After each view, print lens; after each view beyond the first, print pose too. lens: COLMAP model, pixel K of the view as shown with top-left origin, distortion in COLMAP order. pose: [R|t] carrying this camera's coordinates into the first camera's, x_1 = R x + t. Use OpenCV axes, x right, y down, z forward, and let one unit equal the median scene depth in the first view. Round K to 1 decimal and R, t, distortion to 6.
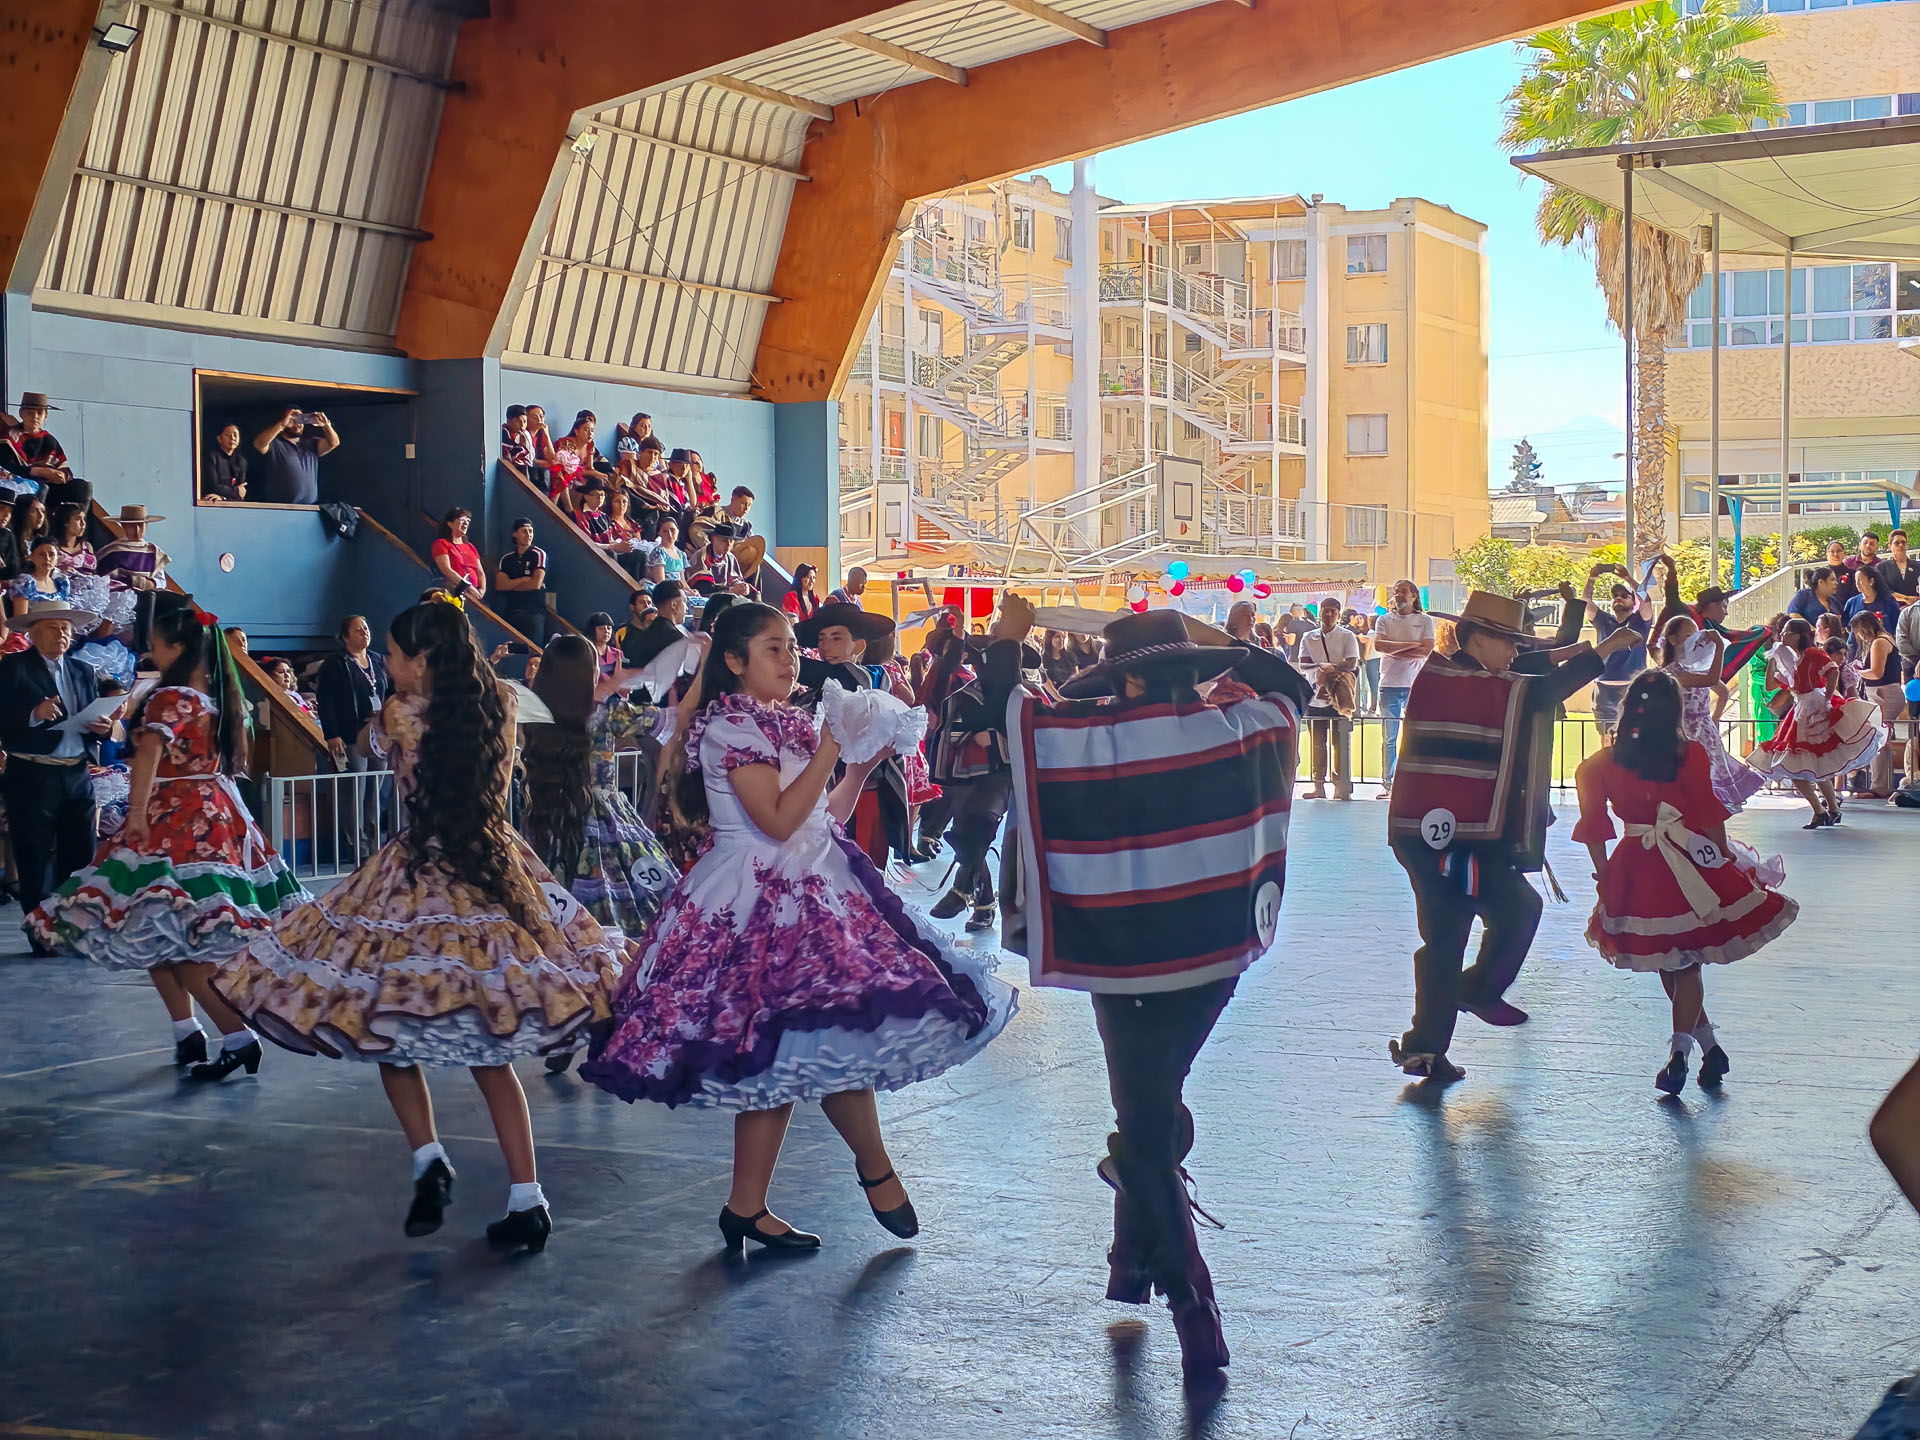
lens RADIAL K [[2948.0, 0, 957.6], [0, 2948.0, 716.2], [0, 0, 1]] dist [0.011535, 0.000000]
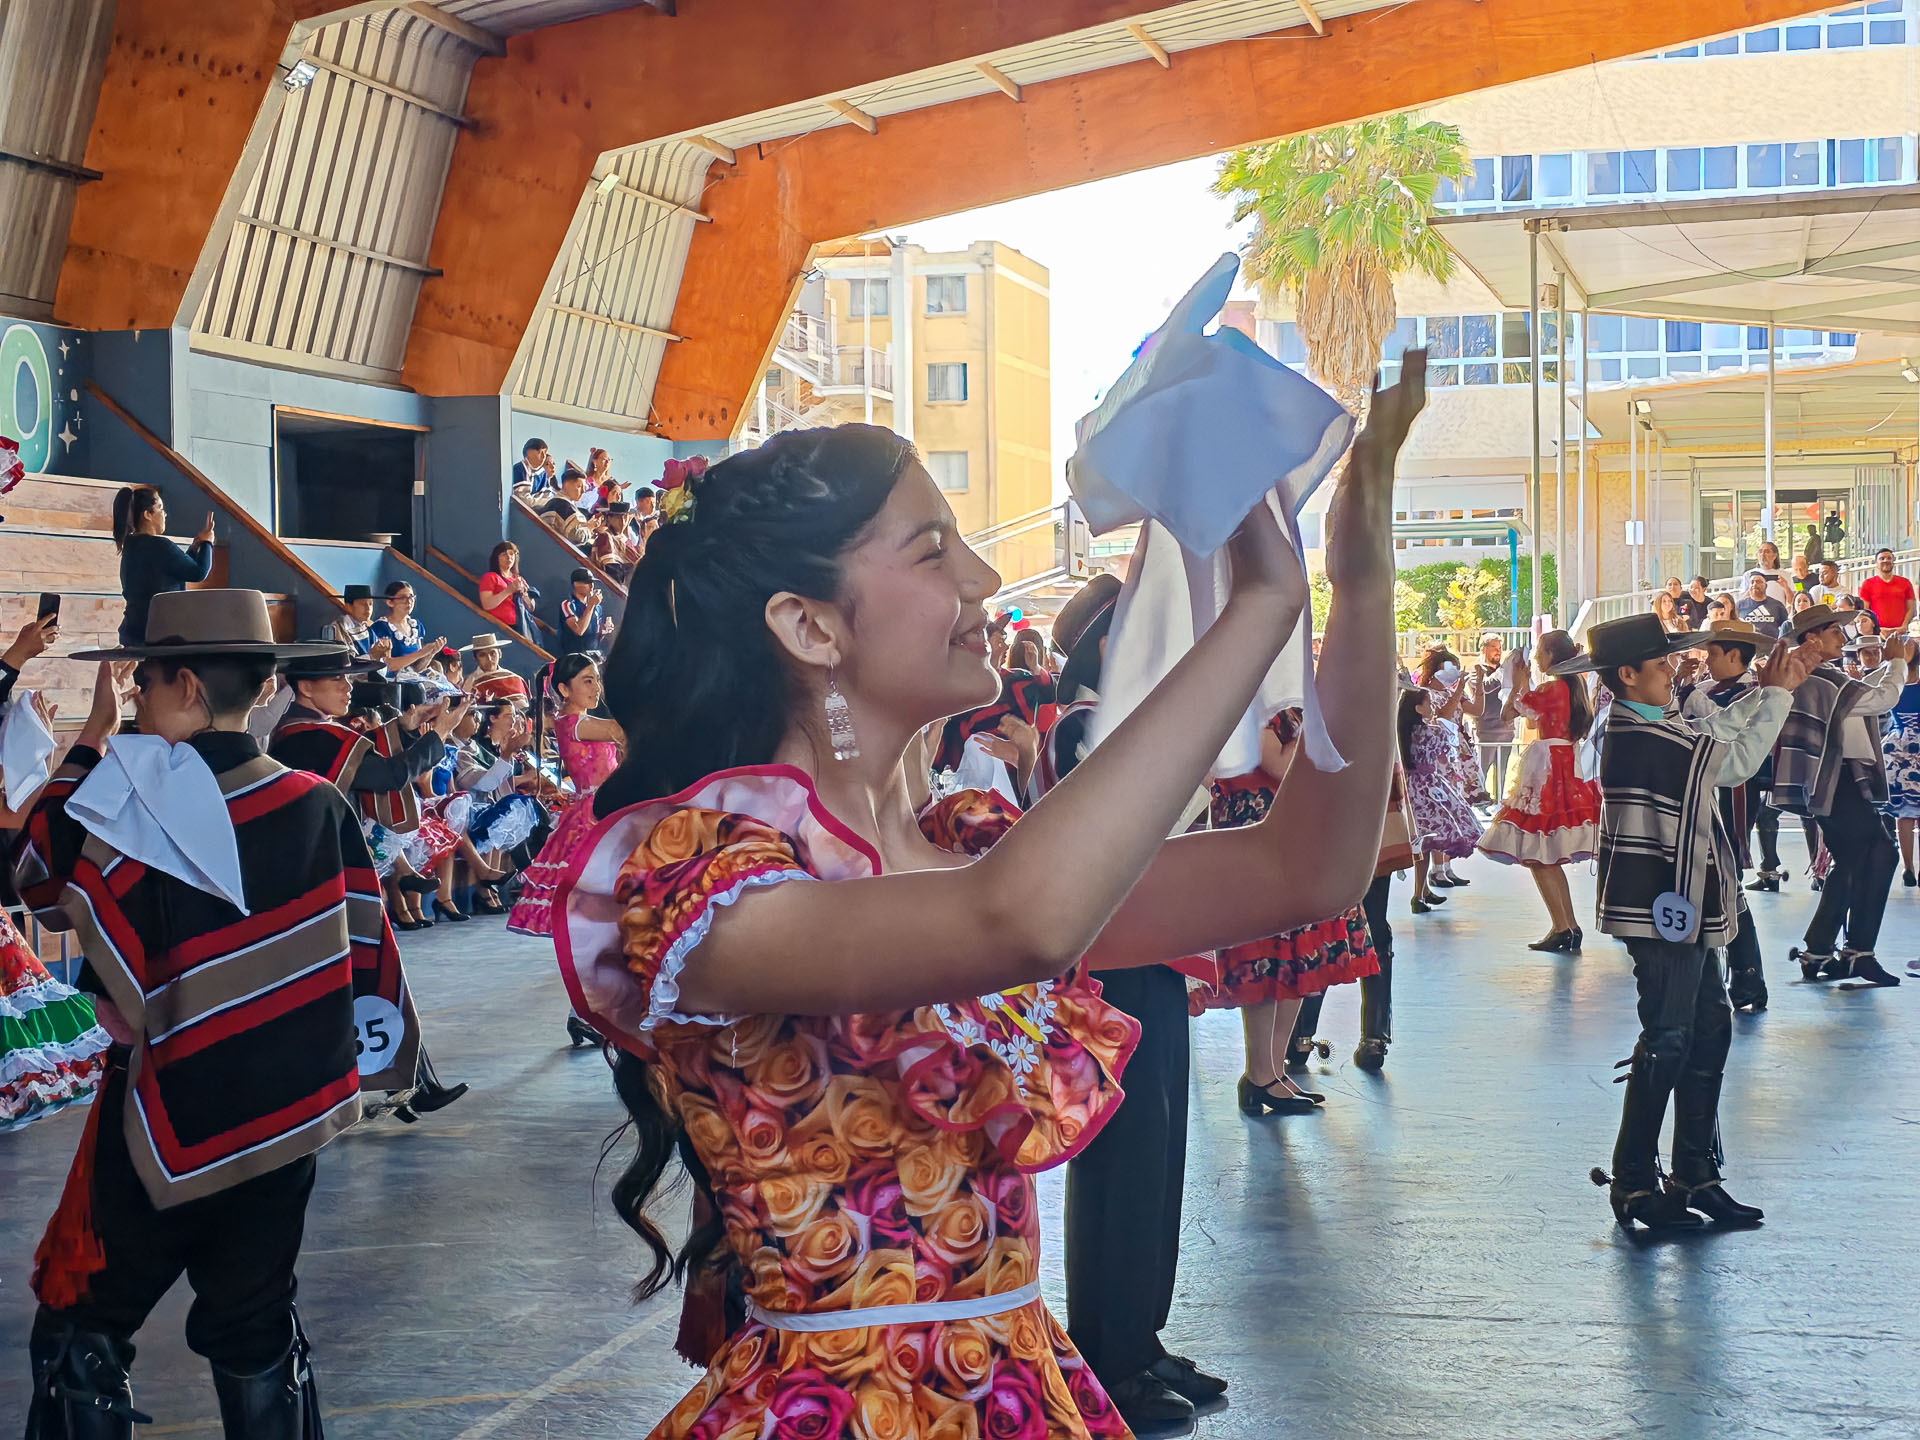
lens RADIAL K [[2948.0, 0, 965.0], [0, 2948.0, 722.8], [0, 0, 1]] dist [0.011535, 0.000000]
pose [[0.982327, -0.008179, 0.186994, -0.157275], [0.009791, 0.999922, -0.007698, -0.000527], [-0.186916, 0.009393, 0.982331, -0.012329]]
